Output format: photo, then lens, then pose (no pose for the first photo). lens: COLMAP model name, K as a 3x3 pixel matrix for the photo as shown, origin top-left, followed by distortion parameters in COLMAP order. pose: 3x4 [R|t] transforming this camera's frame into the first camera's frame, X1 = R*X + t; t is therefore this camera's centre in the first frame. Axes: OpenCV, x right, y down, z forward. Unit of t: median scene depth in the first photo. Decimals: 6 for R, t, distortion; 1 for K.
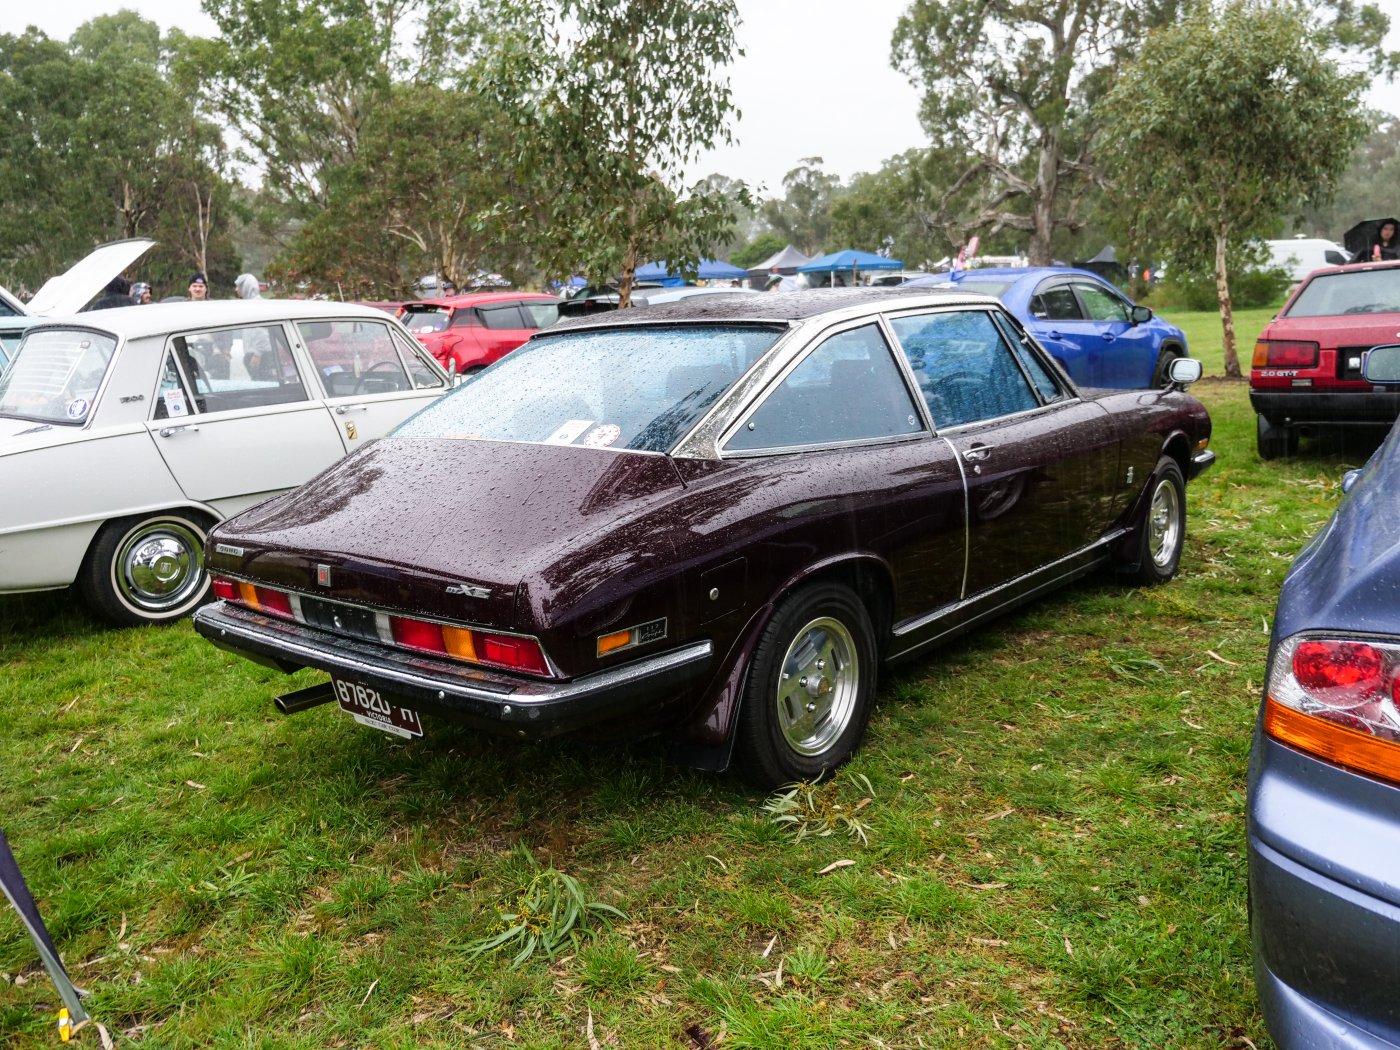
lens RADIAL K [[1022.0, 0, 699.6], [0, 1022.0, 502.7], [0, 0, 1]] dist [-0.003899, -0.004699]
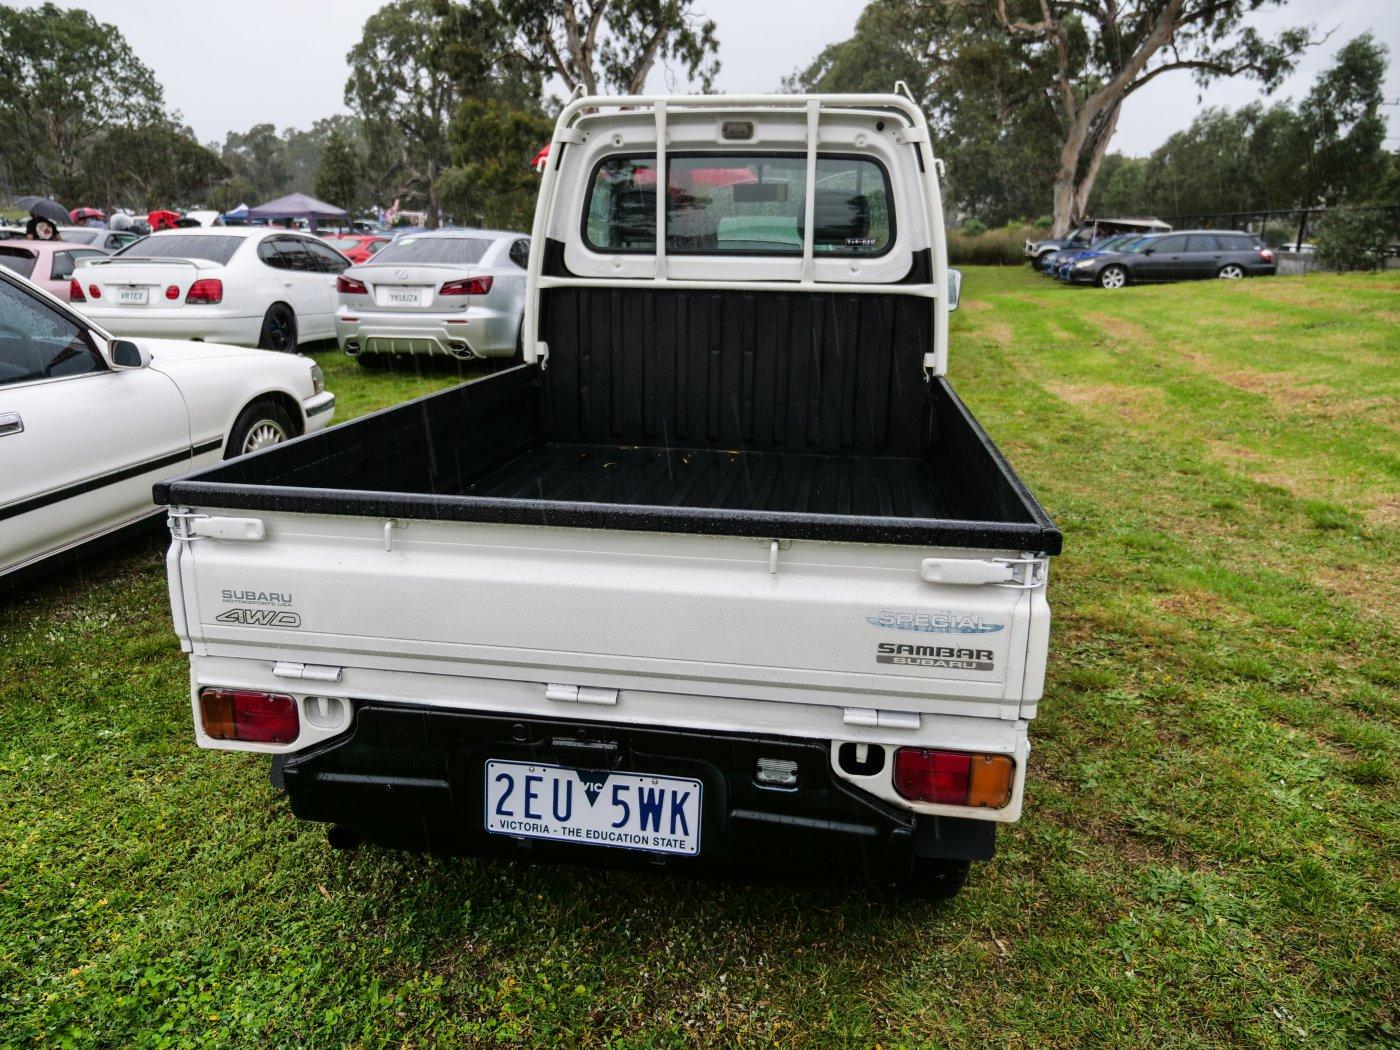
lens RADIAL K [[1022.0, 0, 699.6], [0, 1022.0, 502.7], [0, 0, 1]] dist [-0.003899, -0.004699]
pose [[0.855307, -0.079944, 0.511916, -0.235228], [0.053381, 0.996363, 0.066410, 0.176593], [-0.515364, -0.029475, 0.856464, -0.819798]]
